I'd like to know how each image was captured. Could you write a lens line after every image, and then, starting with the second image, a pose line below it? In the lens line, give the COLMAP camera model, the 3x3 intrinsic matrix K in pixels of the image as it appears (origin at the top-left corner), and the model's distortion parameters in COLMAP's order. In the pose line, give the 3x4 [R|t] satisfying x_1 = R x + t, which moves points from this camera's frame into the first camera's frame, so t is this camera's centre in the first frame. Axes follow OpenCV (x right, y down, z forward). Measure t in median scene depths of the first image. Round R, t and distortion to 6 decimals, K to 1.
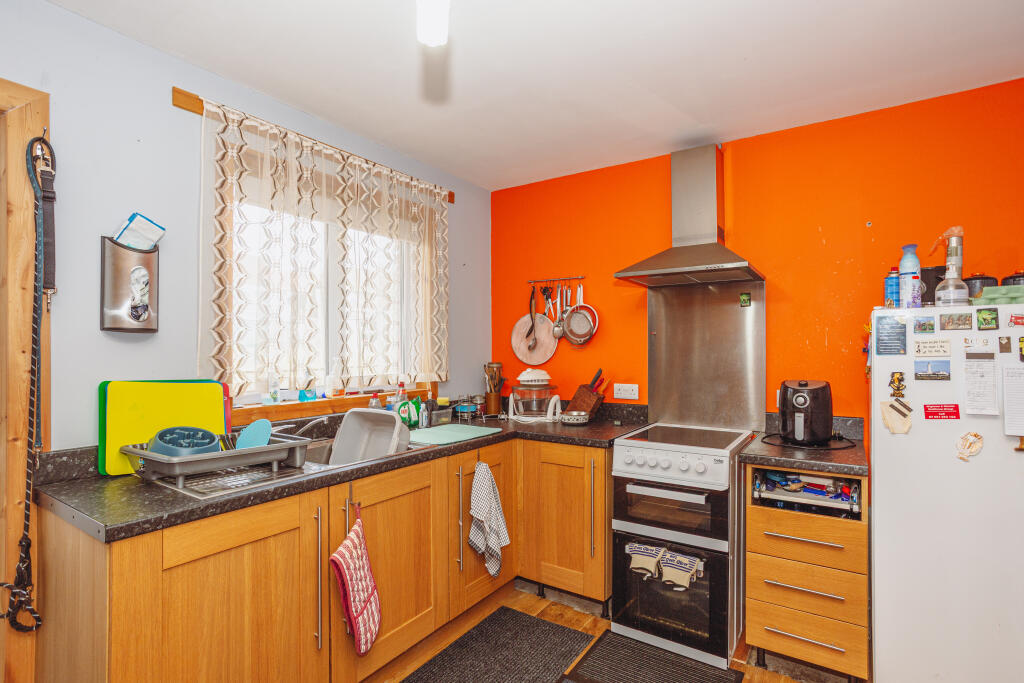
lens RADIAL K [[506.9, 0, 511.1], [0, 506.9, 352.3], [0, 0, 1]] dist [0.000871, 0.000810]
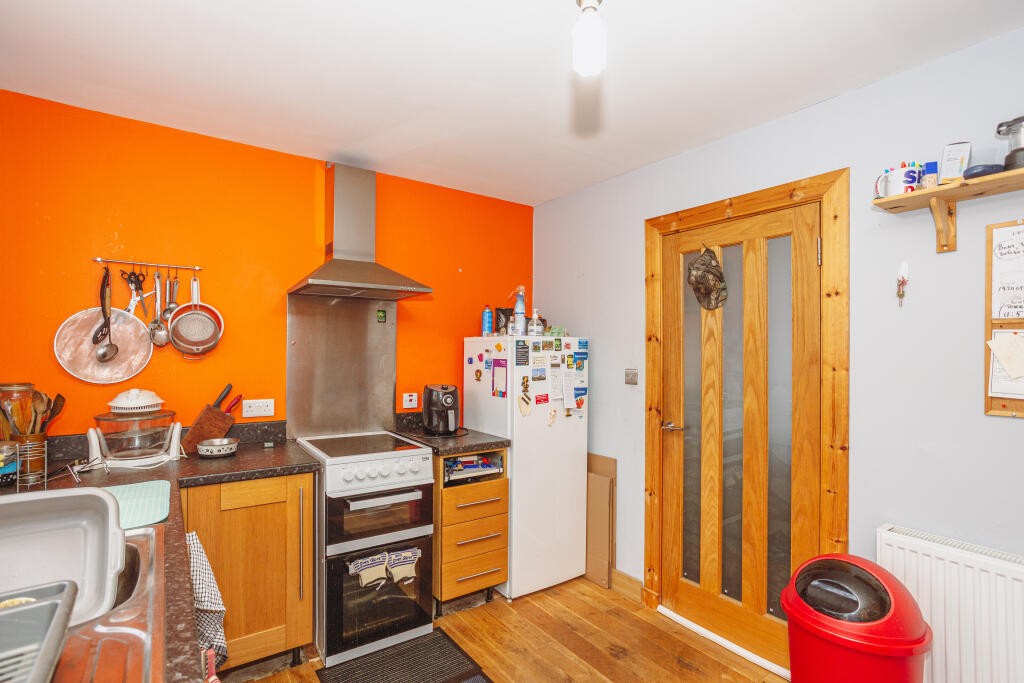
lens RADIAL K [[506.9, 0, 511.1], [0, 506.9, 352.3], [0, 0, 1]] dist [0.000871, 0.000810]
pose [[0.375704, -0.000641, 0.926739, -0.582158], [-0.004129, 0.999989, 0.002366, -0.032124], [-0.926730, -0.004715, 0.375698, 0.371649]]
